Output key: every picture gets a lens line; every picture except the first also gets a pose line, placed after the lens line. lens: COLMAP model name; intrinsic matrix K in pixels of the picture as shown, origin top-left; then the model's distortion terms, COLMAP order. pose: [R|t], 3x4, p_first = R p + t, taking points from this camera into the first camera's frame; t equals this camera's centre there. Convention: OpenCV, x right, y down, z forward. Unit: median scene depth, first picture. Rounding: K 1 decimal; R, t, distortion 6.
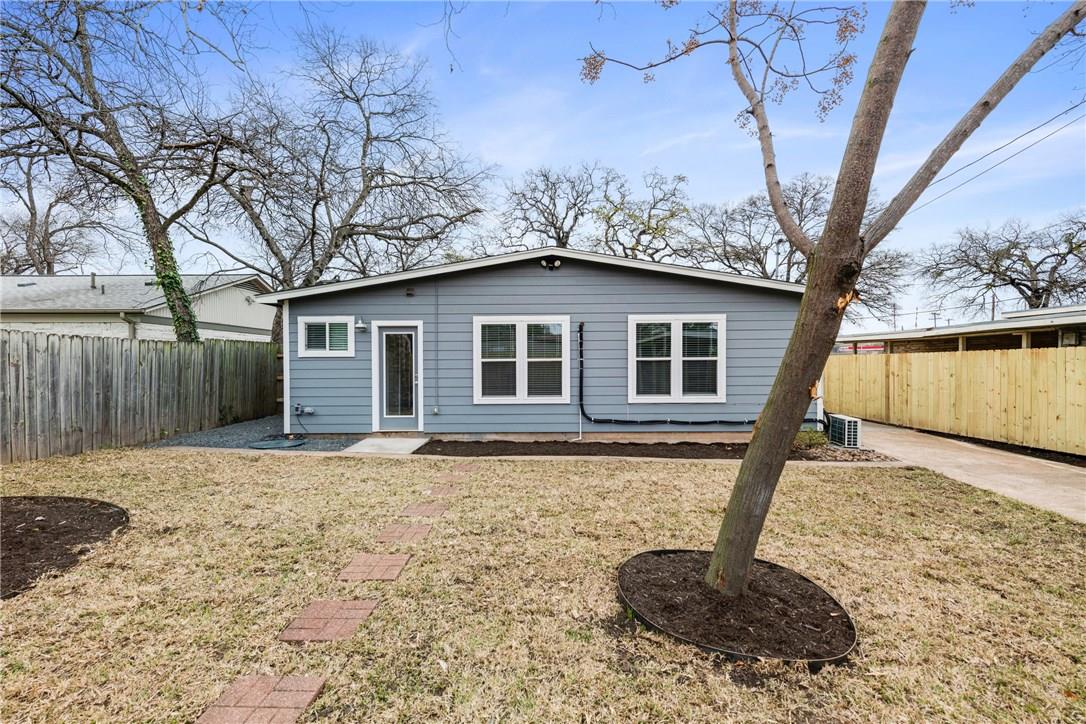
lens RADIAL K [[451.5, 0, 547.3], [0, 451.5, 368.4], [0, 0, 1]] dist [0.014939, -0.000108]
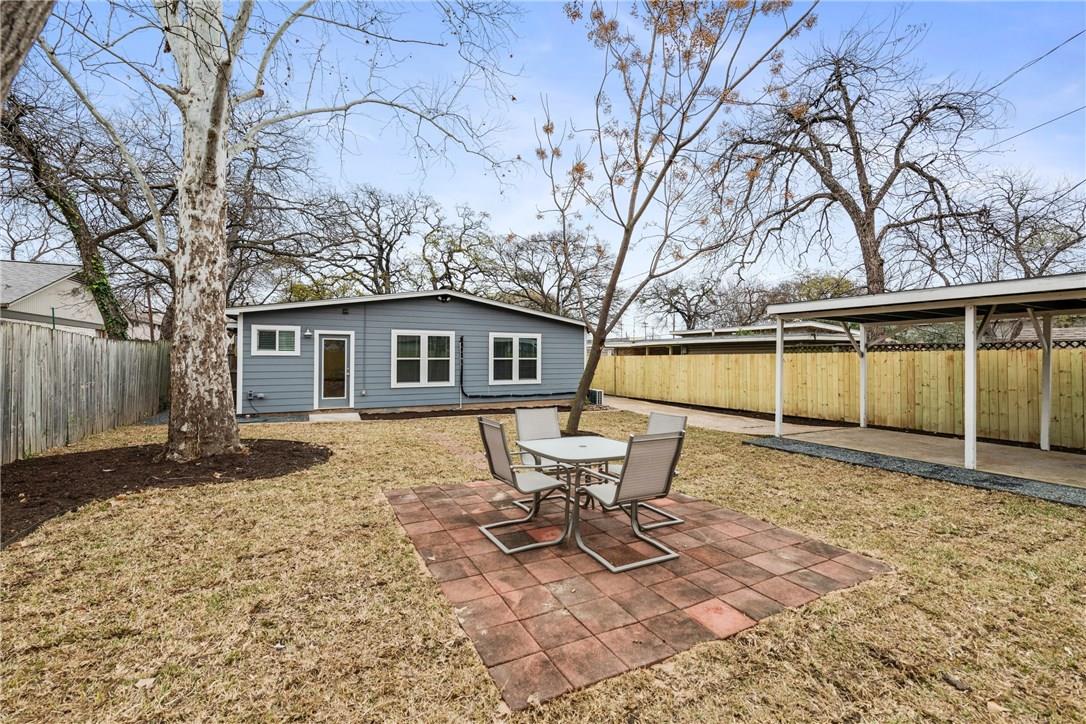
lens RADIAL K [[444.3, 0, 553.5], [0, 444.3, 355.5], [0, 0, 1]] dist [0.011297, -0.000447]
pose [[0.879008, 0.010447, 0.476693, -0.394454], [-0.001624, 0.999820, -0.018917, -0.002103], [-0.476805, 0.015854, 0.878866, -0.557378]]
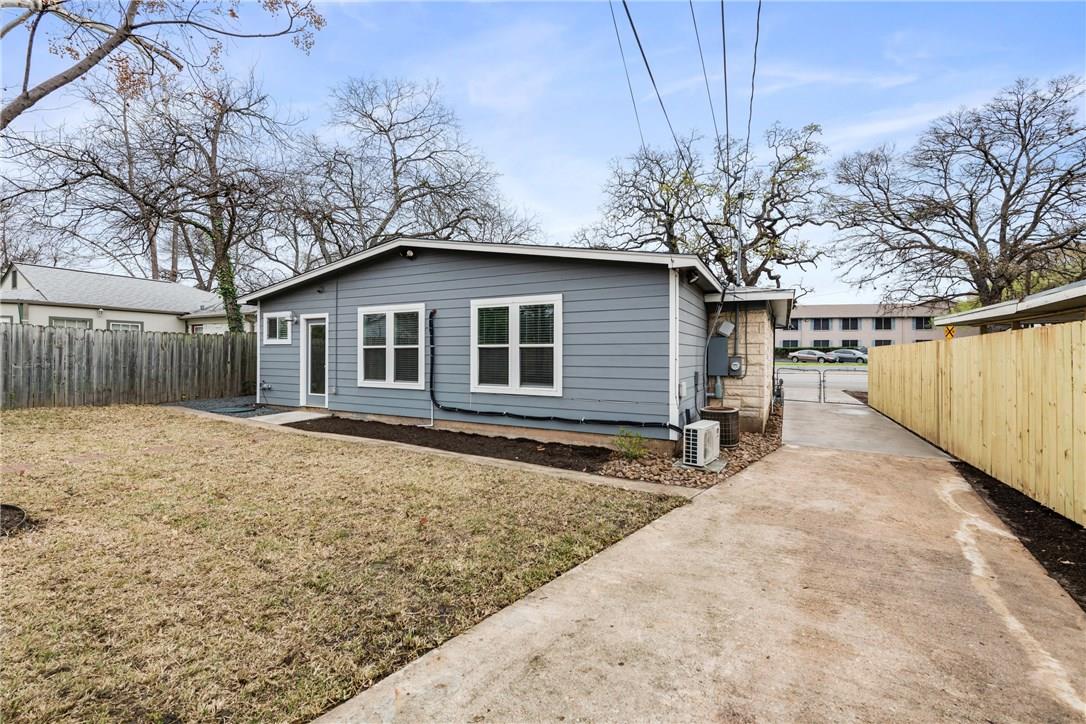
lens RADIAL K [[444.3, 0, 553.5], [0, 444.3, 355.5], [0, 0, 1]] dist [0.011297, -0.000447]
pose [[0.891993, 0.009228, -0.451956, 0.760867], [-0.015130, 0.999841, -0.009446, 0.005678], [0.451796, 0.015264, 0.891990, 0.239503]]
